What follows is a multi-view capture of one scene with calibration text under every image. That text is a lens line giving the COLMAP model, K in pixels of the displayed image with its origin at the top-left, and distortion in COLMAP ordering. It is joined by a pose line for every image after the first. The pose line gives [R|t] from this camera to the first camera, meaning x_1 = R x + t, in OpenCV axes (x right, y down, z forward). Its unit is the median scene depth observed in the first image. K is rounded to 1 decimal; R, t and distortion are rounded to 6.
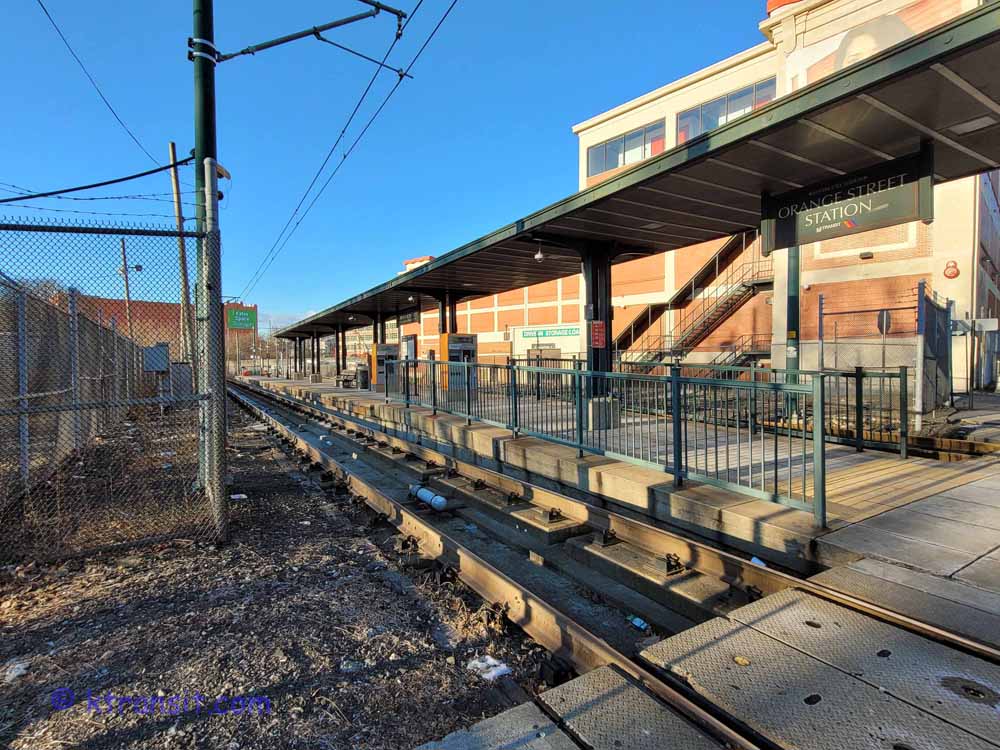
lens RADIAL K [[495.0, 0, 492.4], [0, 495.0, 375.1], [0, 0, 1]] dist [0.003318, -0.004266]
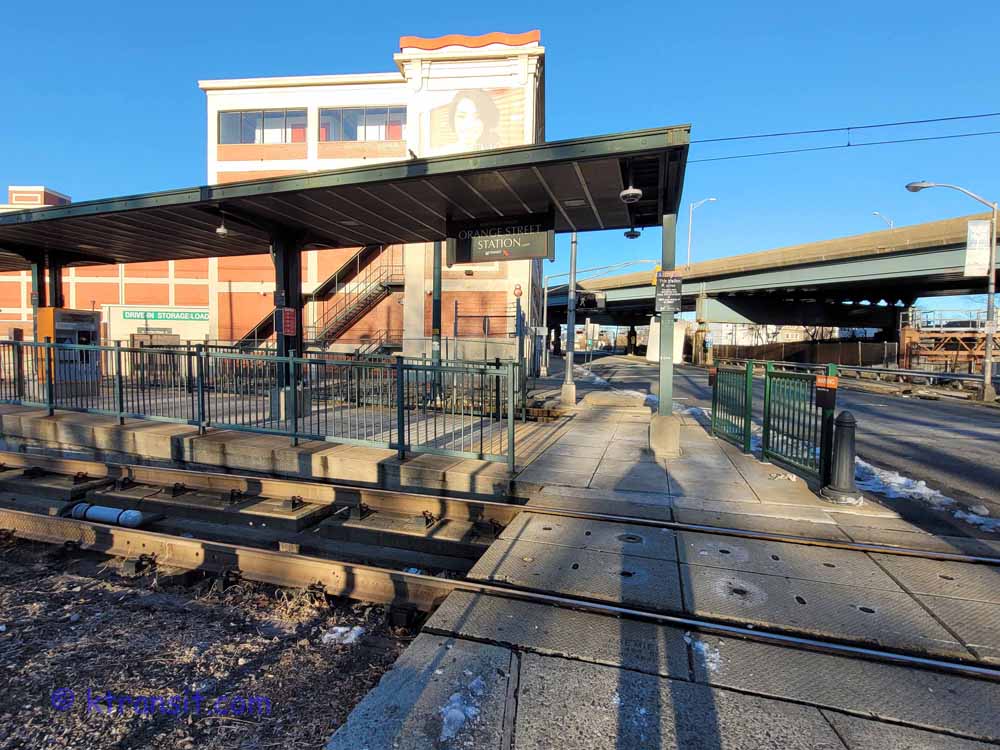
lens RADIAL K [[495.0, 0, 489.4], [0, 495.0, 373.0], [0, 0, 1]] dist [0.003318, -0.004266]
pose [[0.748491, -0.006659, 0.663112, -0.197754], [-0.002208, 0.999919, 0.012534, 0.008166], [-0.663141, -0.010846, 0.748416, 0.004510]]
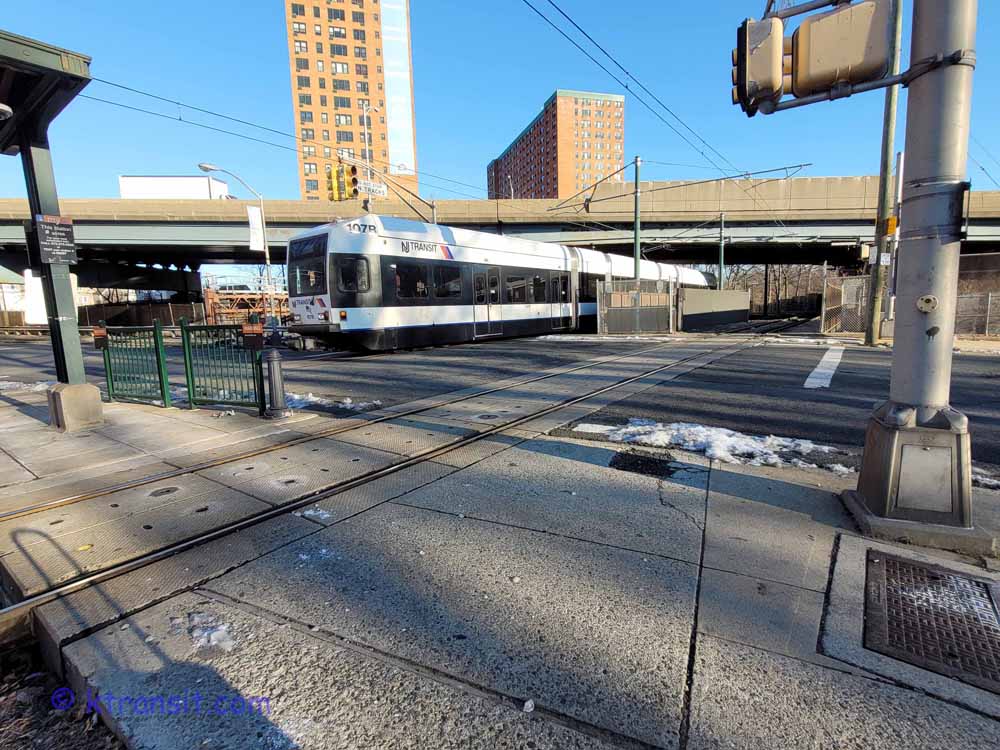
lens RADIAL K [[495.0, 0, 488.1], [0, 495.0, 369.9], [0, 0, 1]] dist [0.003318, -0.004266]
pose [[-0.383624, -0.090240, 0.919070, -0.366598], [0.066563, 0.989924, 0.124981, 0.020220], [-0.921087, 0.109122, -0.373752, 0.184479]]
